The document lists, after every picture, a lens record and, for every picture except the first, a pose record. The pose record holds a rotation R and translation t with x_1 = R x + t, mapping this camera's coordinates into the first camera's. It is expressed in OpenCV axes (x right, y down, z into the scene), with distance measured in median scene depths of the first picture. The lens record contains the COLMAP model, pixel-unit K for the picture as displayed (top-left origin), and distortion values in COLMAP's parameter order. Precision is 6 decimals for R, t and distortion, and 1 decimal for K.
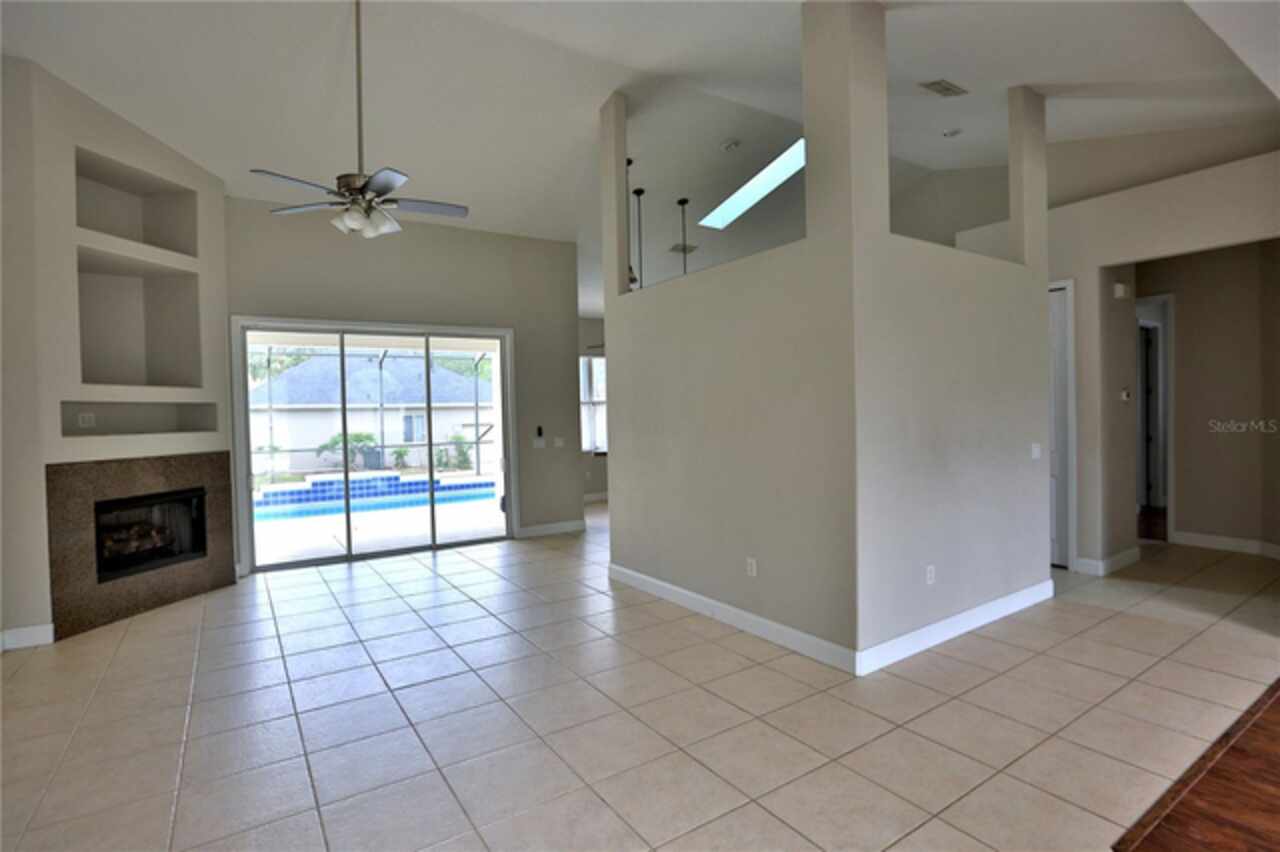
lens RADIAL K [[631.8, 0, 642.4], [0, 631.8, 424.7], [0, 0, 1]] dist [-0.016894, 0.000096]
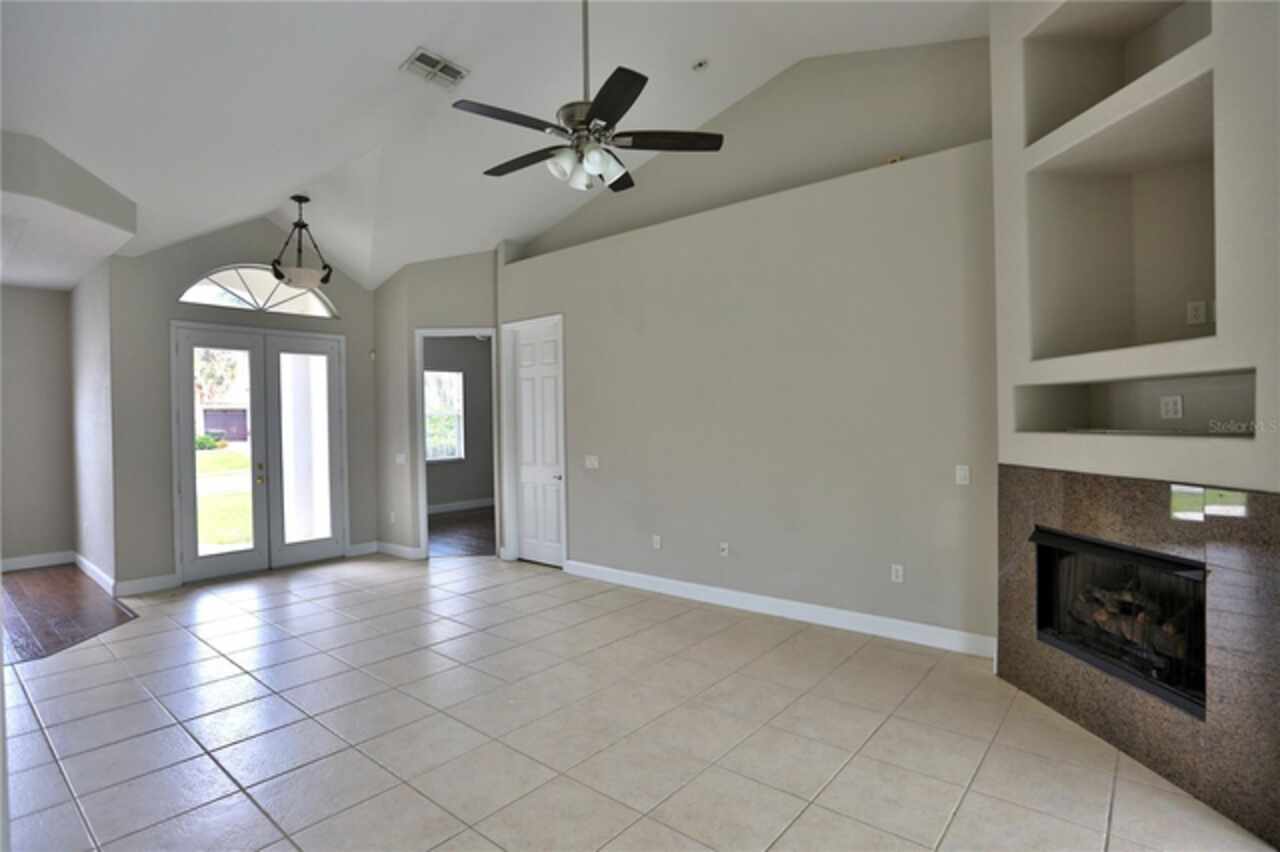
lens RADIAL K [[631.8, 0, 644.4], [0, 631.8, 429.3], [0, 0, 1]] dist [-0.016894, 0.000096]
pose [[-0.948901, 0.046405, -0.312142, -0.207079], [0.035251, 0.998525, 0.041286, -0.028253], [0.313598, 0.028173, -0.949138, 1.381480]]
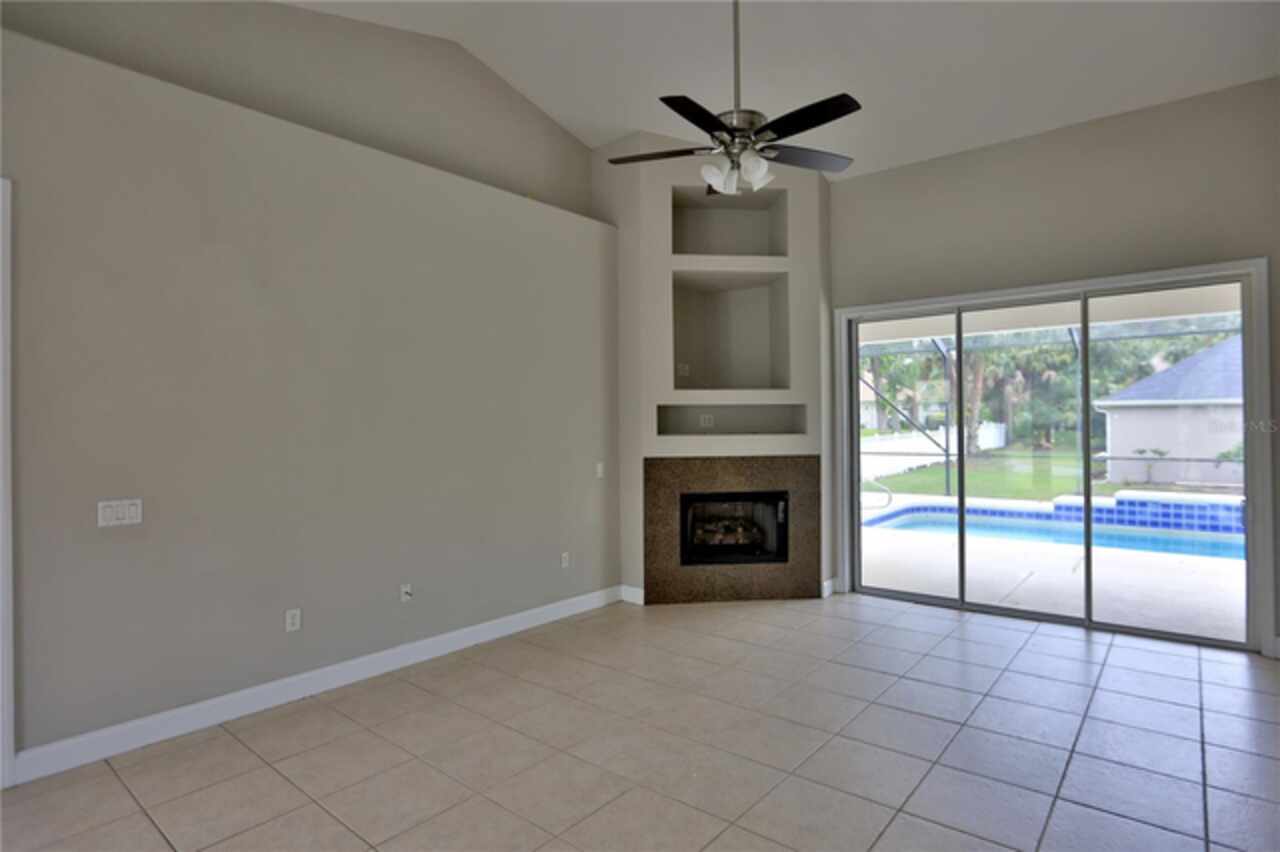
lens RADIAL K [[673.5, 0, 644.0], [0, 673.5, 425.1], [0, 0, 1]] dist [-0.022385, 0.001826]
pose [[0.303713, 0.023318, -0.952478, 0.242459], [-0.017146, 0.999672, 0.019006, -0.020885], [0.952609, 0.010559, 0.304013, 0.503230]]
